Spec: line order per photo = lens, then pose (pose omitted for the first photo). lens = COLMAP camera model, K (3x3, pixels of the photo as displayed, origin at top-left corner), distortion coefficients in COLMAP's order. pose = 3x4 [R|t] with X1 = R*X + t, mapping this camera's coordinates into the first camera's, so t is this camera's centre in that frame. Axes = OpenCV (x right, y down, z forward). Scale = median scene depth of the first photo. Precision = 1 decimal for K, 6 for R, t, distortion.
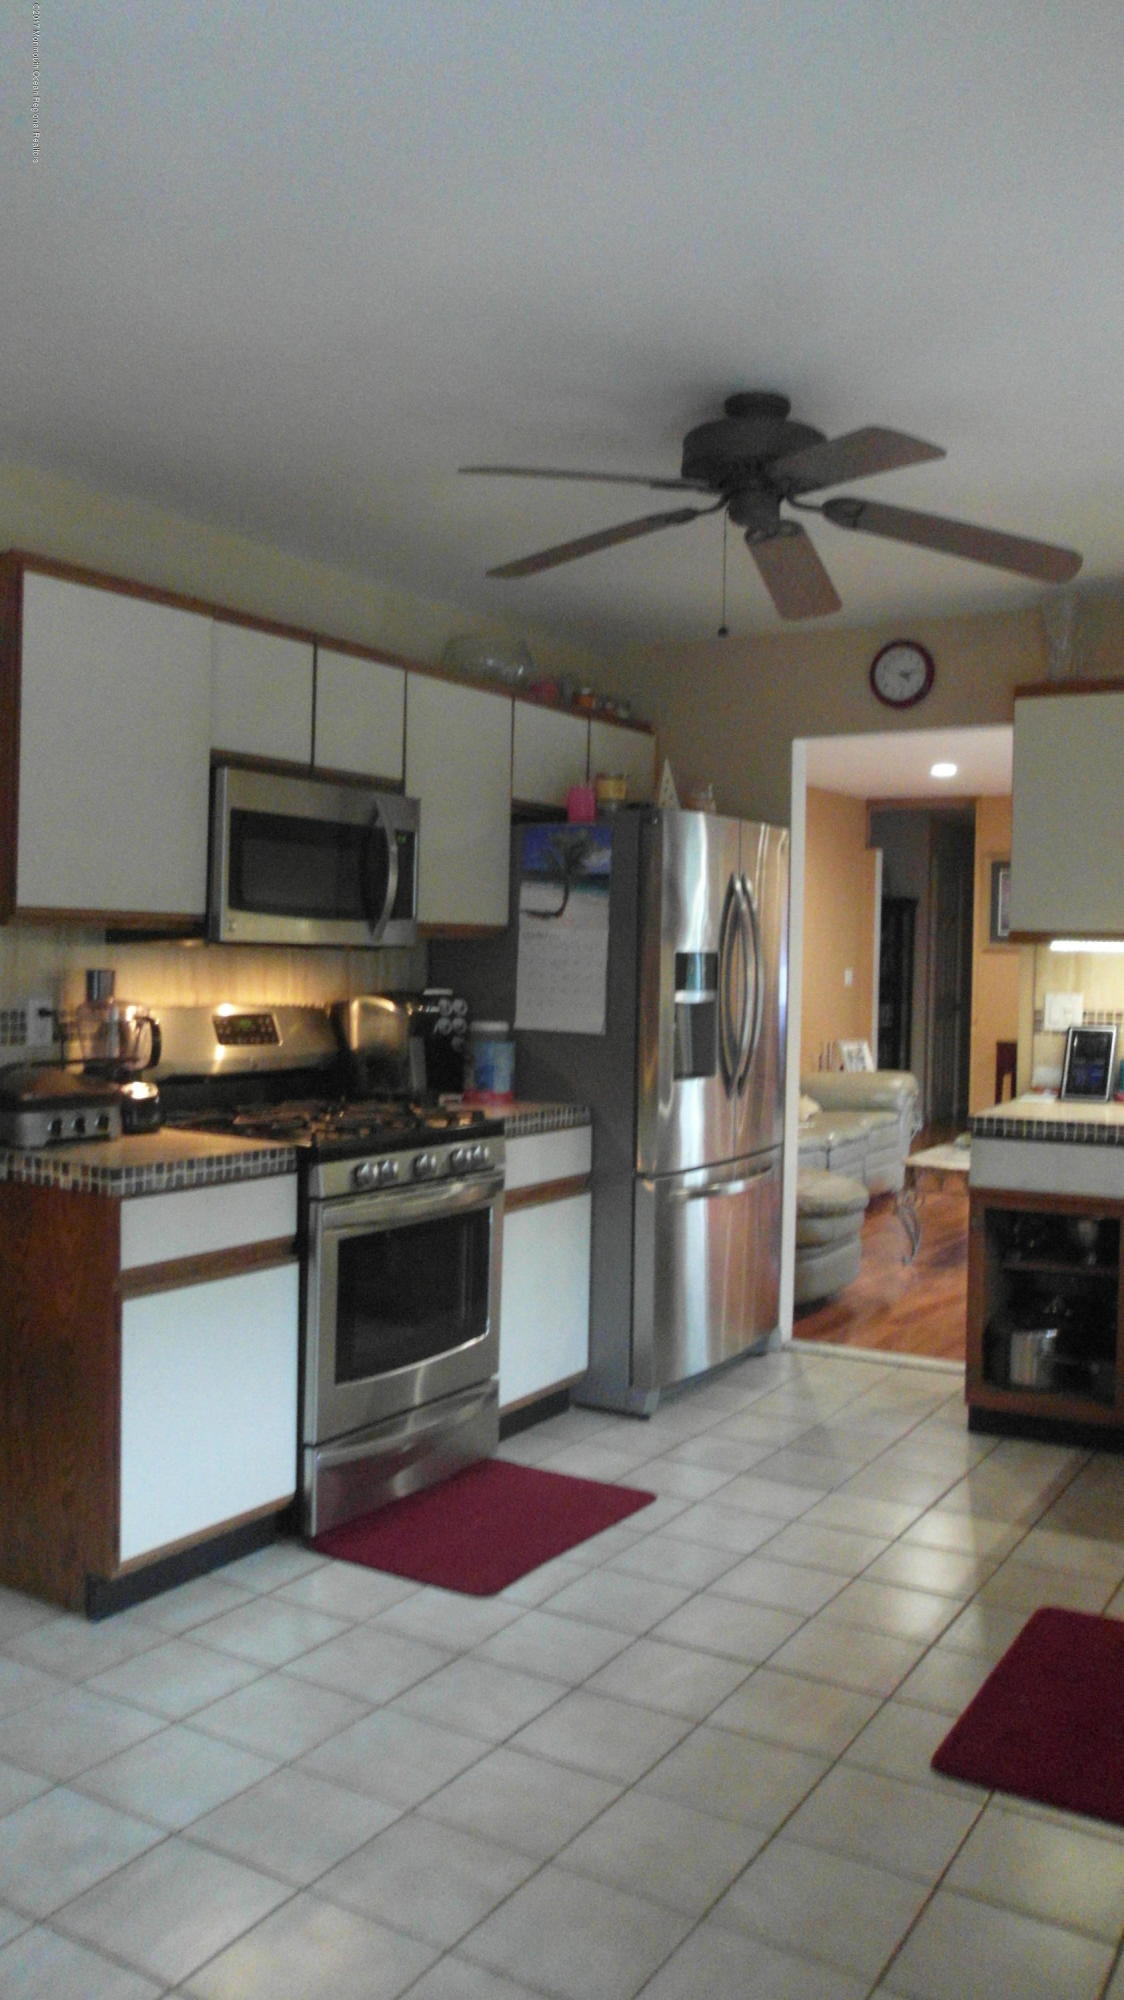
lens RADIAL K [[1564.1, 0, 562.8], [0, 1564.1, 997.5], [0, 0, 1]] dist [-0.094731, 0.072580]
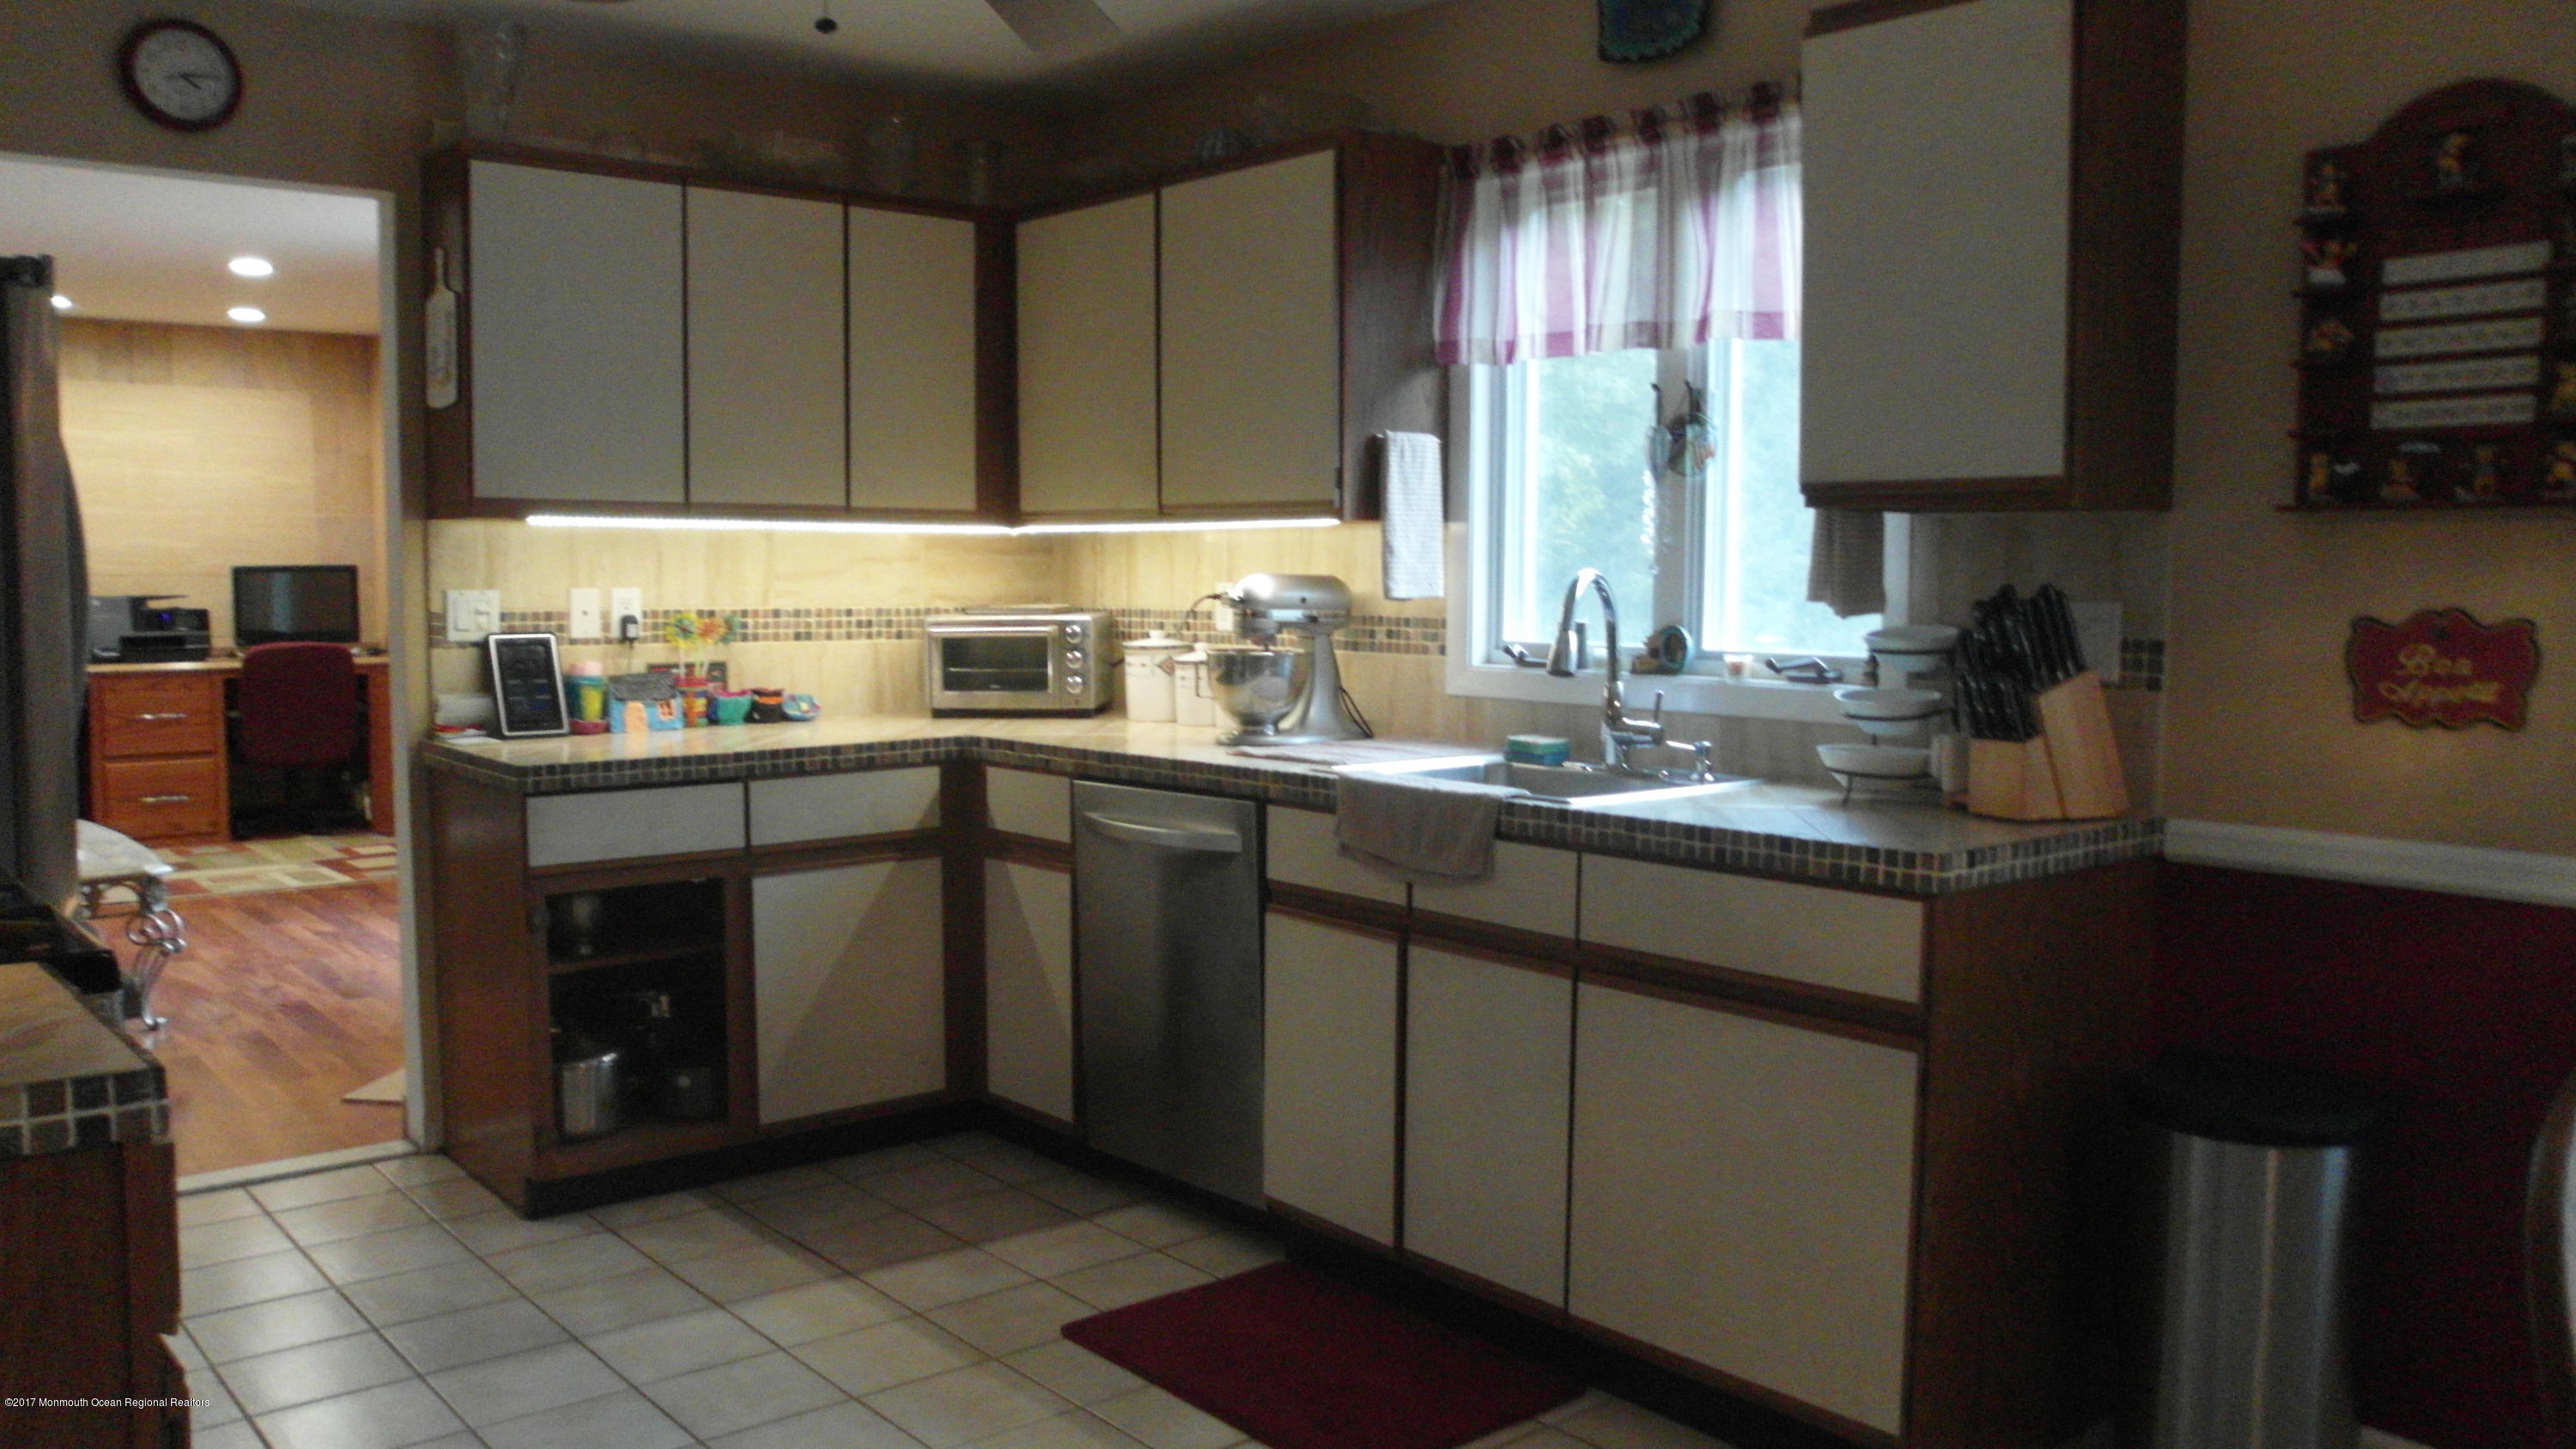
lens RADIAL K [[2014.9, 0, 1293.3], [0, 2014.9, 726.2], [0, 0, 1]] dist [-0.094731, 0.072580]
pose [[0.343662, -0.089752, 0.934795, -0.397821], [0.028209, 0.995960, 0.085253, -0.006675], [-0.938670, -0.002928, 0.344805, 0.338536]]
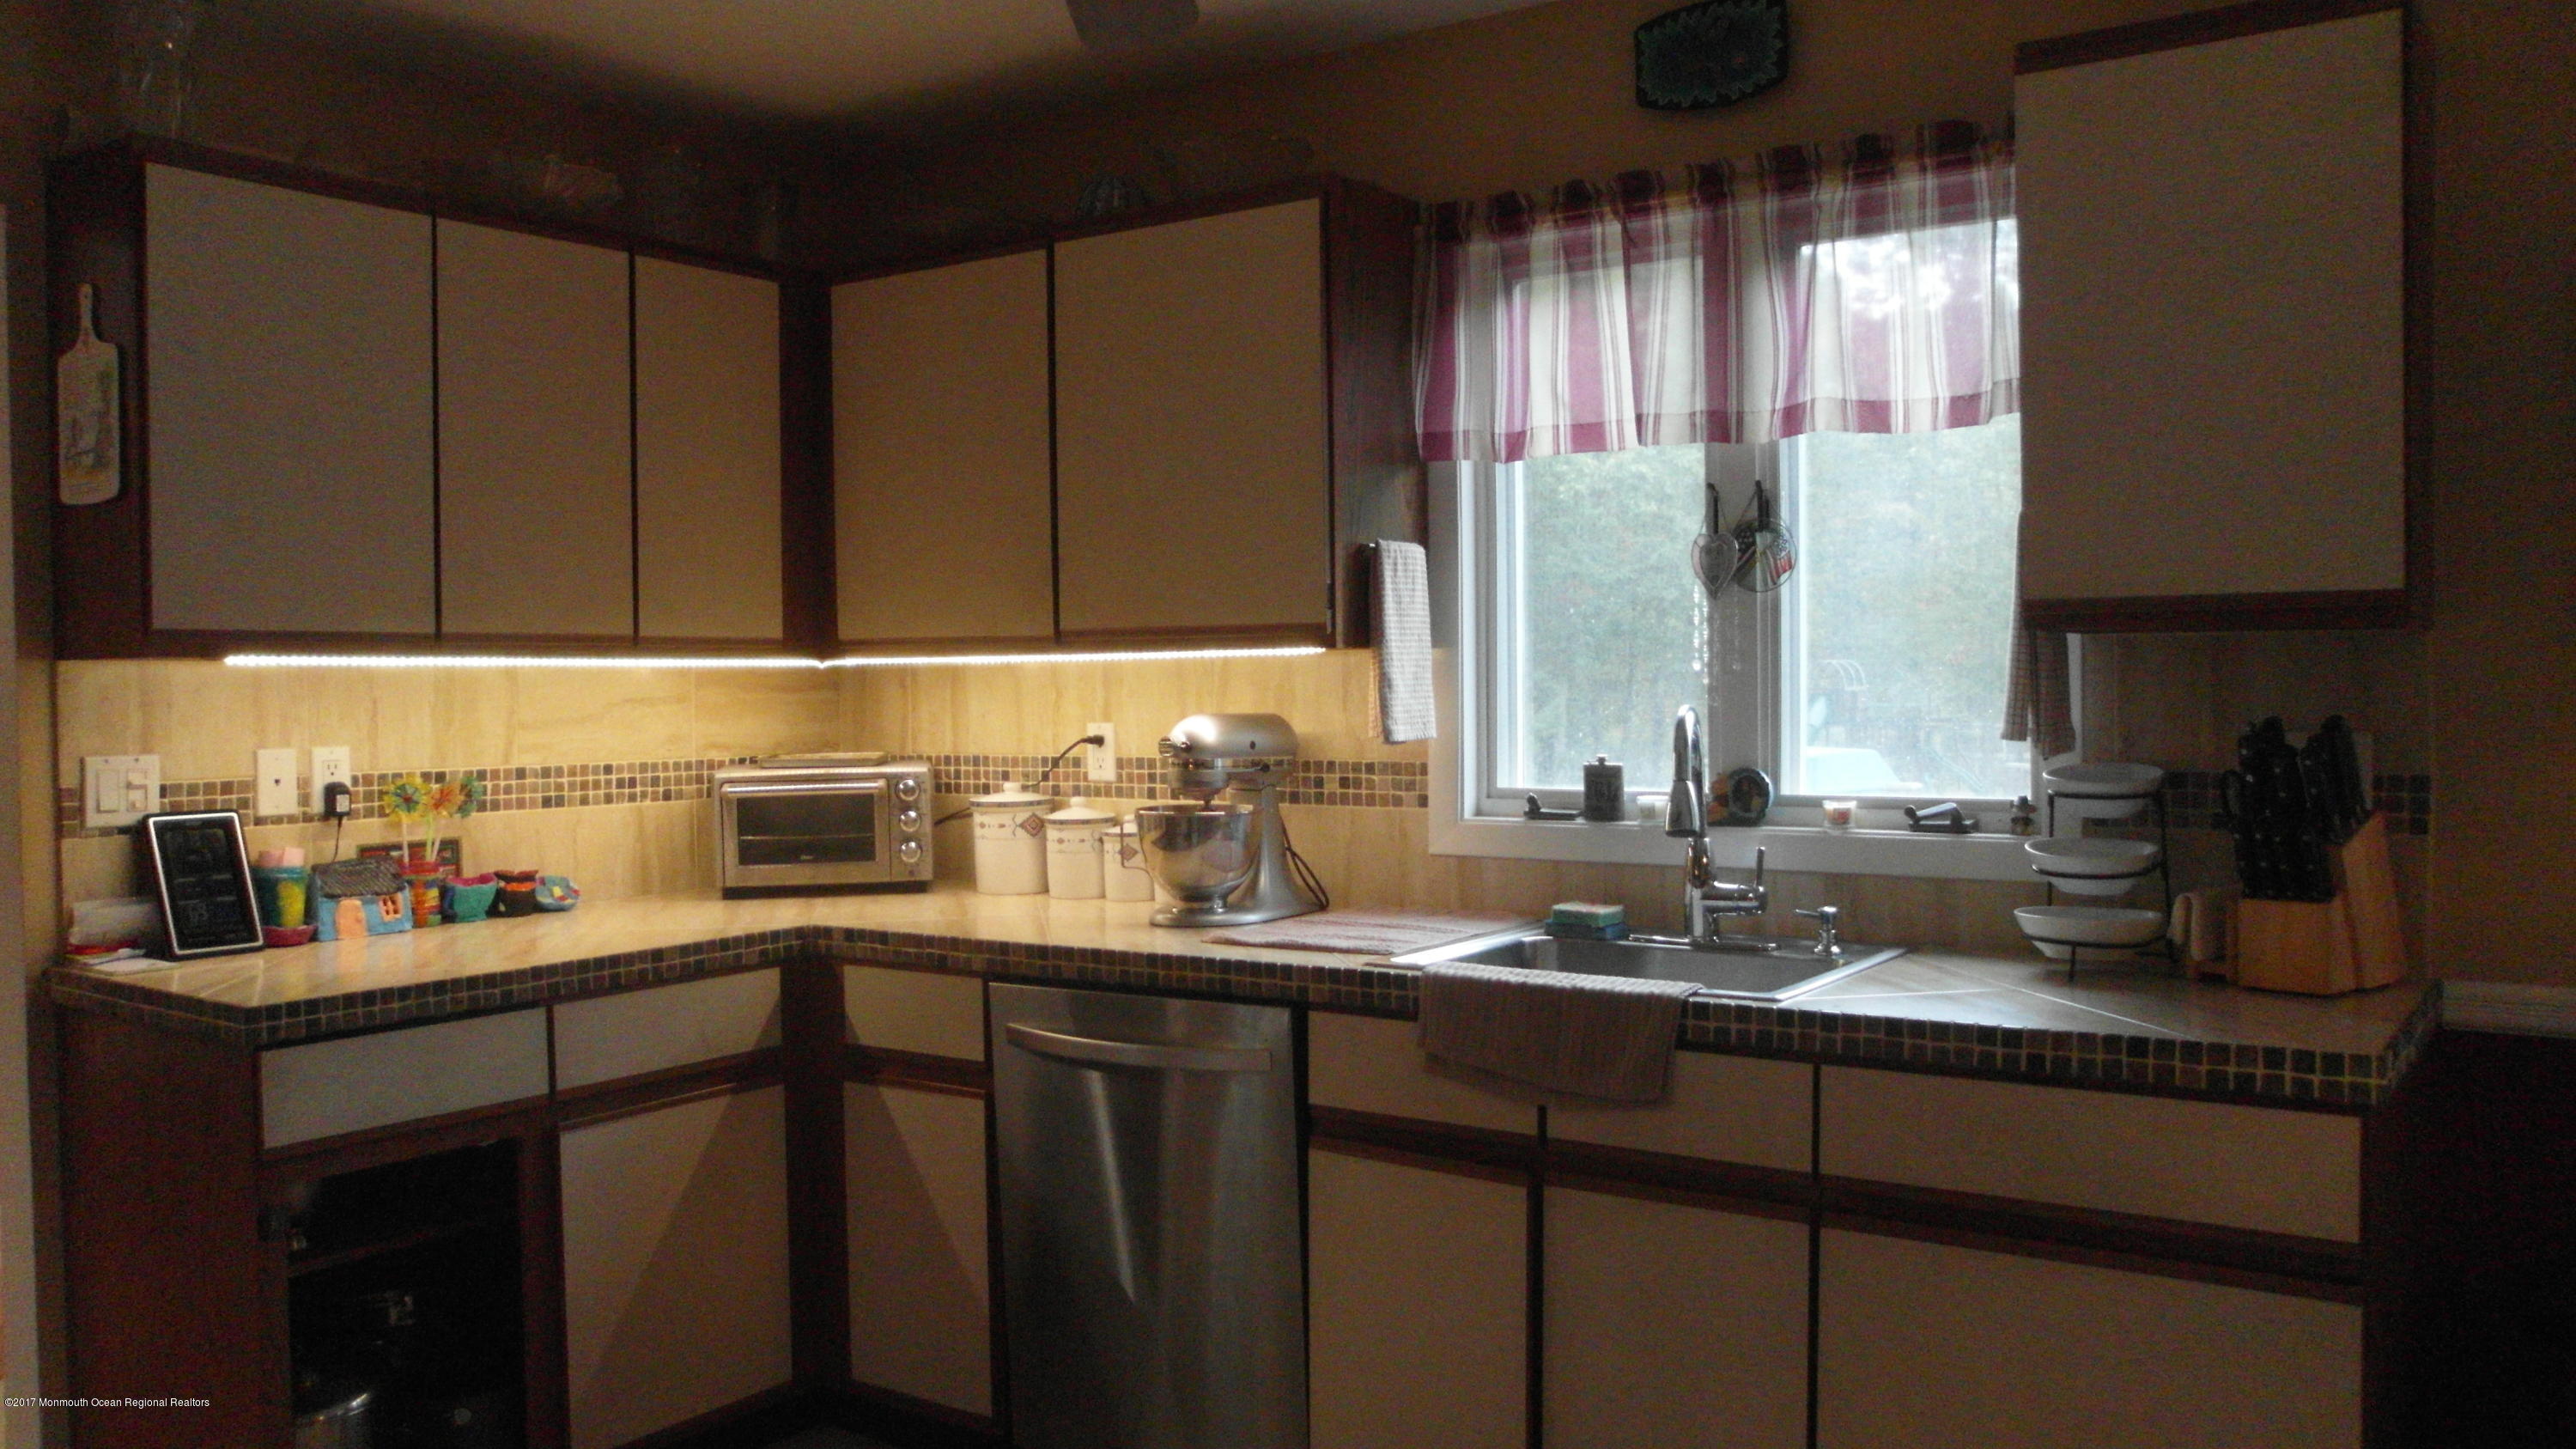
lens RADIAL K [[2014.9, 0, 1300.9], [0, 2014.9, 715.2], [0, 0, 1]] dist [-0.094731, 0.072580]
pose [[0.094327, -0.036199, 0.994883, -0.284534], [0.042157, 0.998588, 0.032337, -0.019642], [-0.994648, 0.038891, 0.095720, 0.550533]]
